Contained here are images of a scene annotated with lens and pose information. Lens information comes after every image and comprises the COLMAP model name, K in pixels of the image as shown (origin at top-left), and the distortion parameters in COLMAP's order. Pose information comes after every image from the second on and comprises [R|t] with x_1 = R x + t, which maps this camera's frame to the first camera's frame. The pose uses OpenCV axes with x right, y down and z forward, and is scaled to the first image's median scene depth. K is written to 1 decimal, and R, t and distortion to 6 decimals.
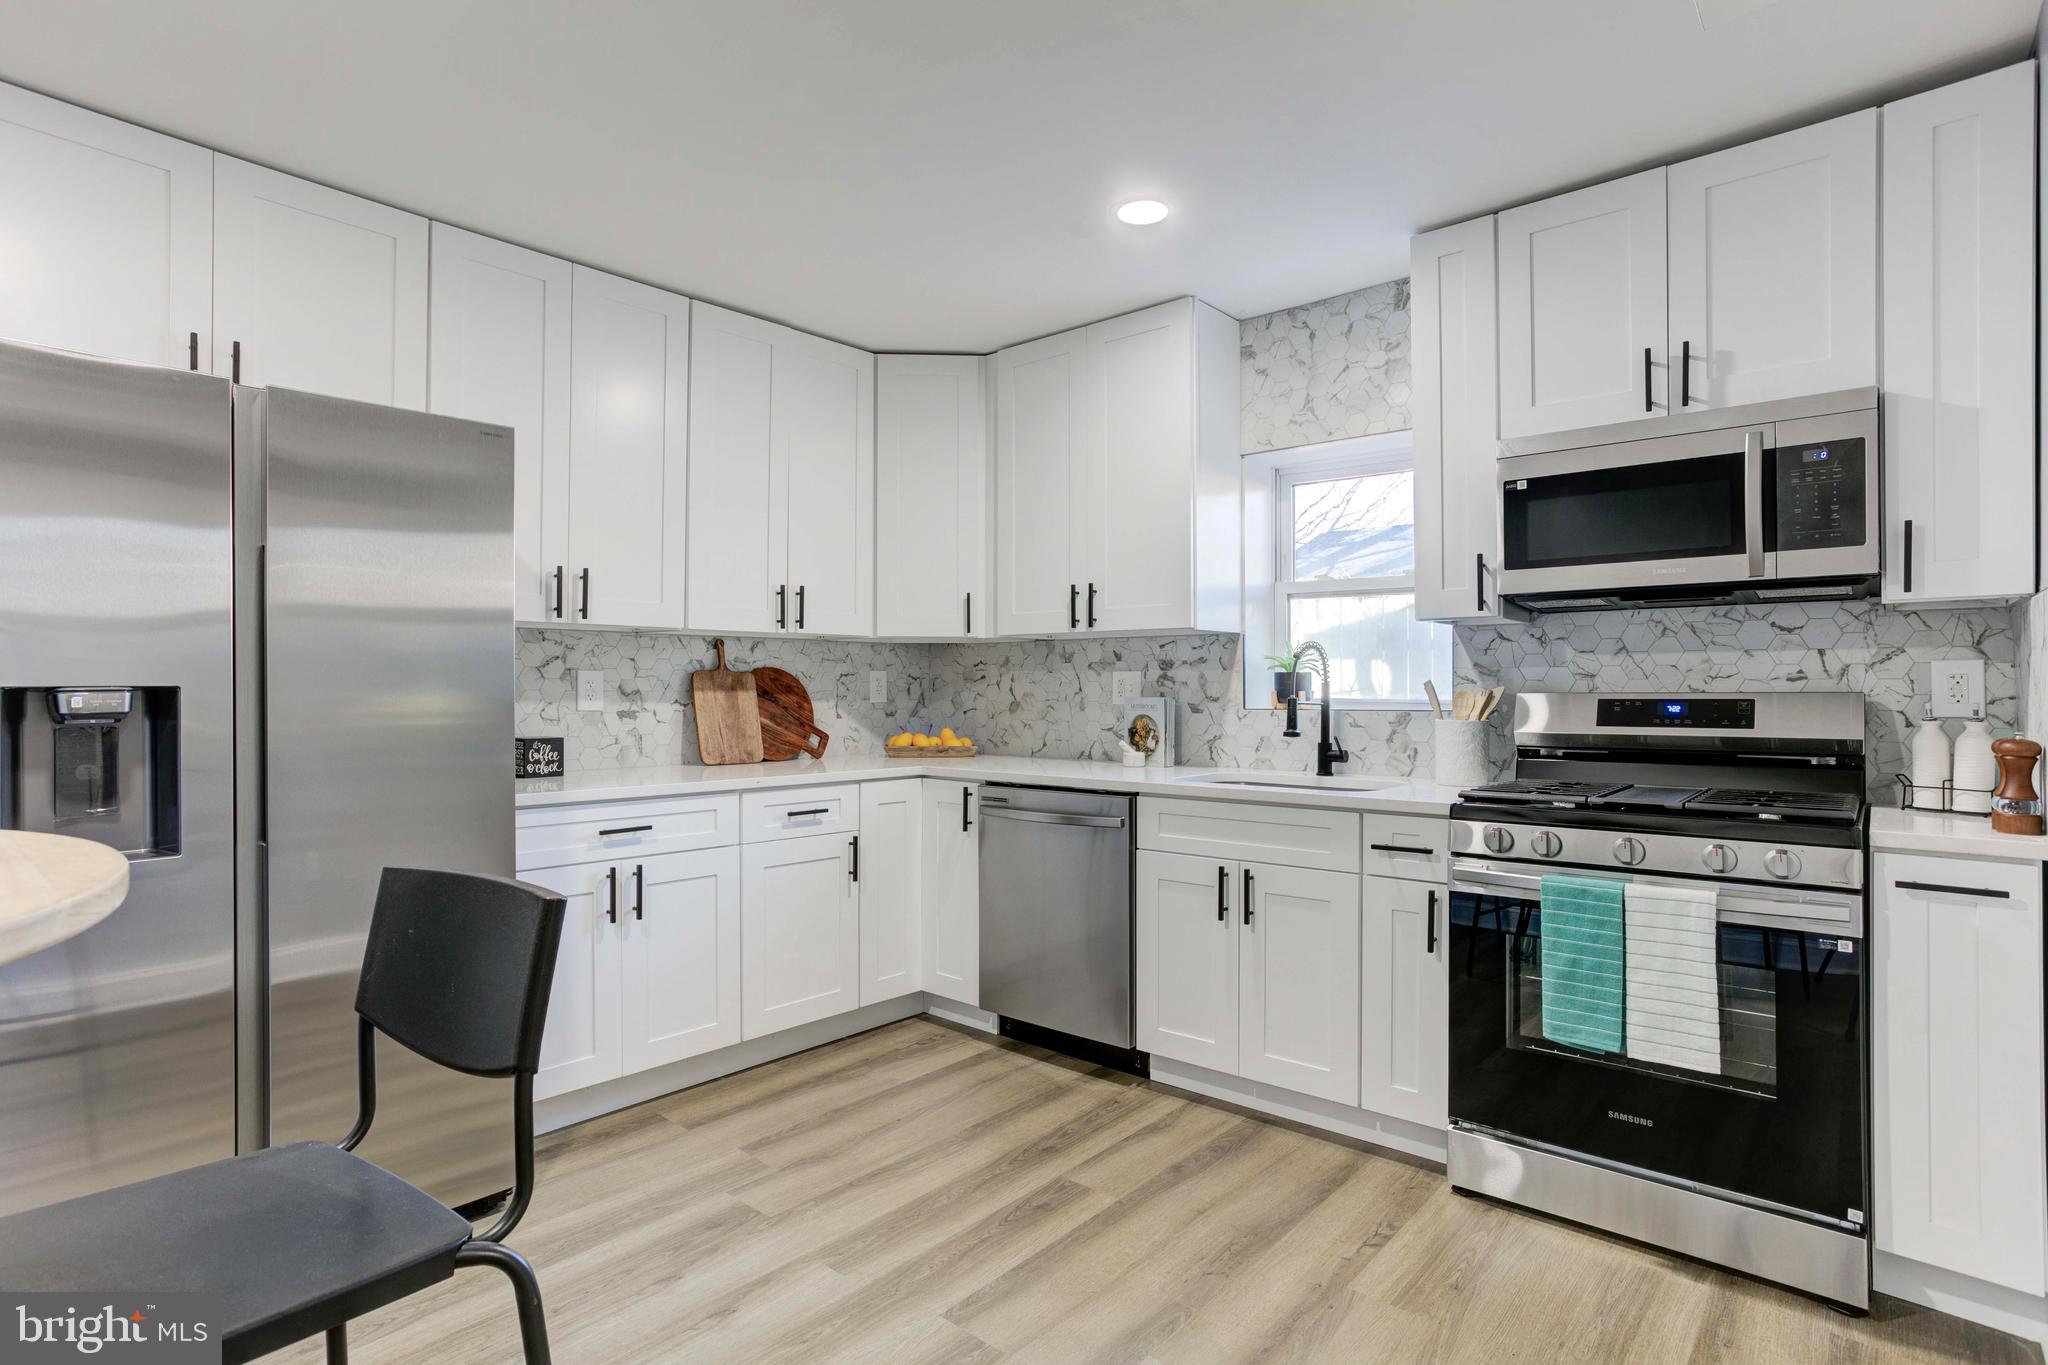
lens RADIAL K [[1059.6, 0, 1002.6], [0, 1059.6, 686.8], [0, 0, 1]] dist [-0.043534, 0.034788]
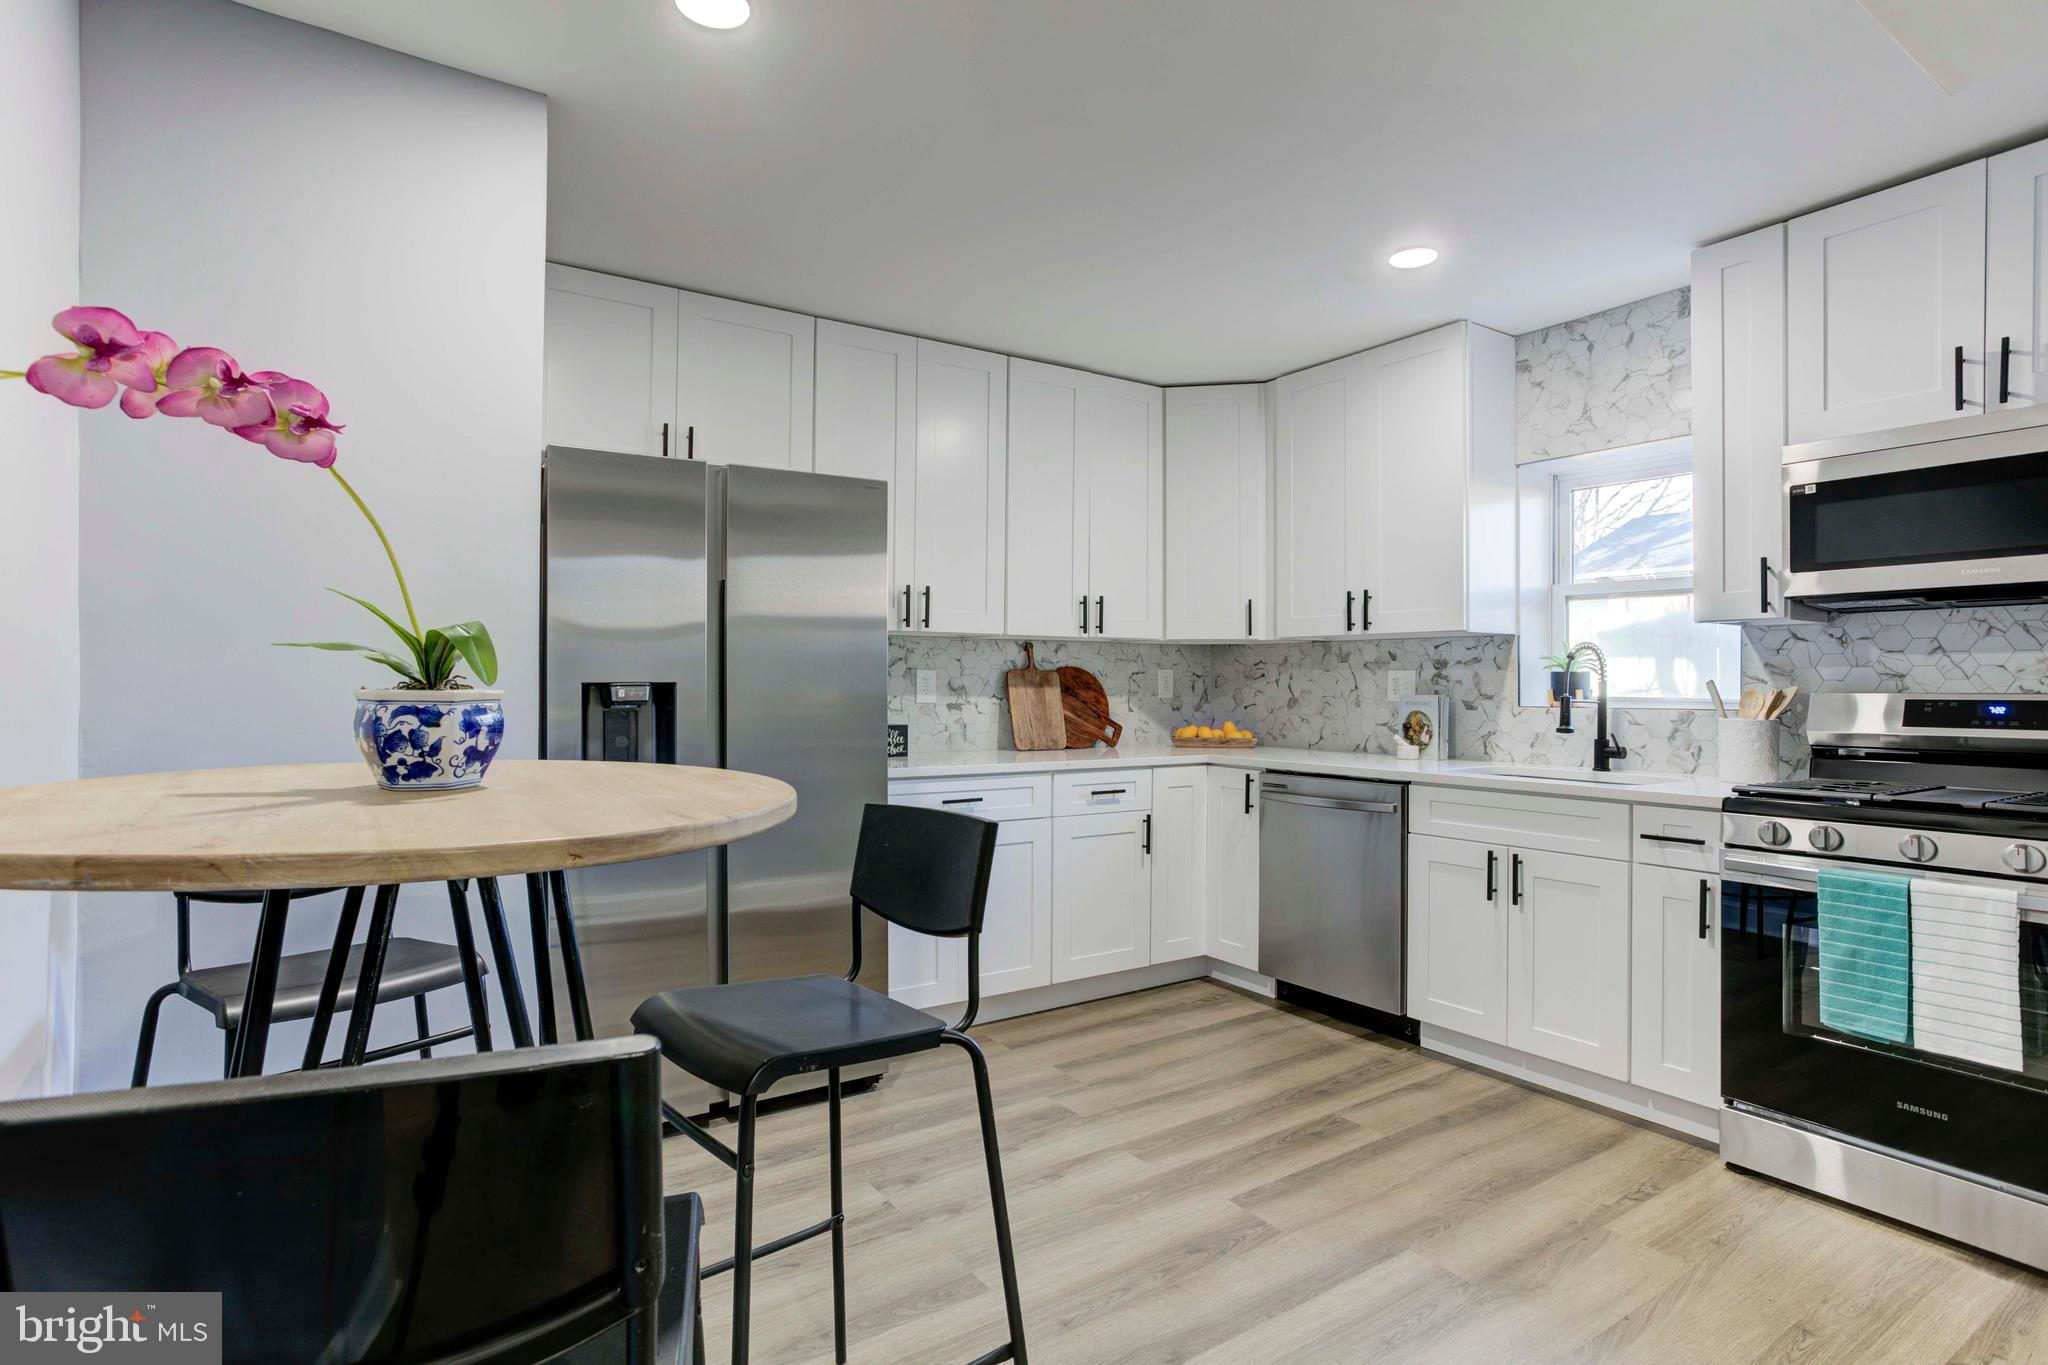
lens RADIAL K [[1059.6, 0, 978.0], [0, 1059.6, 678.8], [0, 0, 1]] dist [-0.043534, 0.034788]
pose [[0.962273, 0.002410, -0.272075, -0.005781], [-0.003423, 0.999989, -0.003249, -0.001411], [0.272064, 0.004057, 0.962271, -0.165514]]
